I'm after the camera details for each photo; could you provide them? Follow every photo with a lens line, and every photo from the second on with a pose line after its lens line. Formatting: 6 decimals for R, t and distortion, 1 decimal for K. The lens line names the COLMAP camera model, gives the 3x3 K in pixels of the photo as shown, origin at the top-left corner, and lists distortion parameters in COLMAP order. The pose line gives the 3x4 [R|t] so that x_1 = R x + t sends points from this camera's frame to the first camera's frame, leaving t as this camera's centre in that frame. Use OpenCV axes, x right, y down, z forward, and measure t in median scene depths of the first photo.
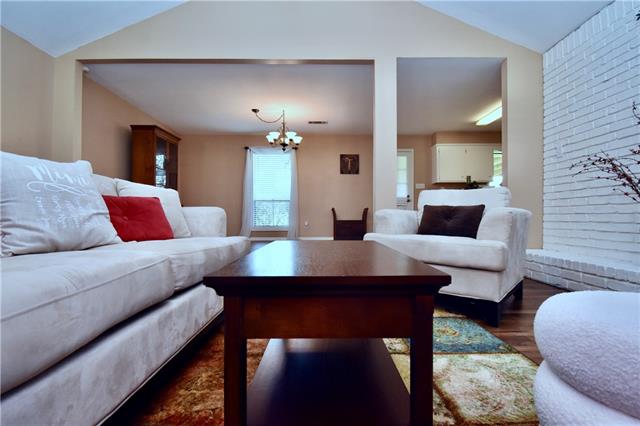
lens RADIAL K [[284.0, 0, 319.8], [0, 284.0, 214.5], [0, 0, 1]] dist [0.004972, -0.009470]
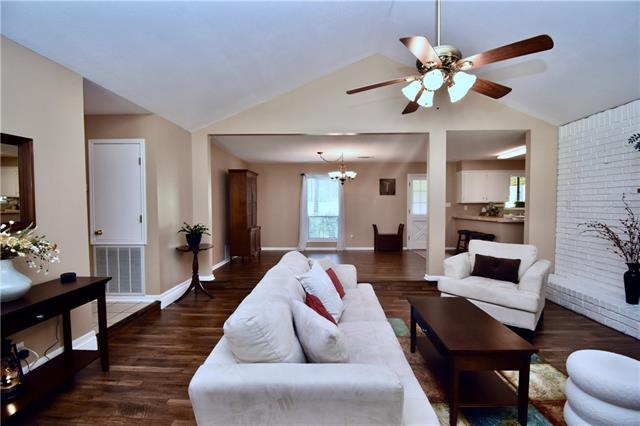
lens RADIAL K [[284.0, 0, 306.3], [0, 284.0, 201.1], [0, 0, 1]] dist [0.004972, -0.009470]
pose [[0.999632, -0.002366, -0.027015, -0.352559], [0.003301, 0.999395, 0.034625, -0.272696], [0.026916, -0.034702, 0.999035, -0.362007]]
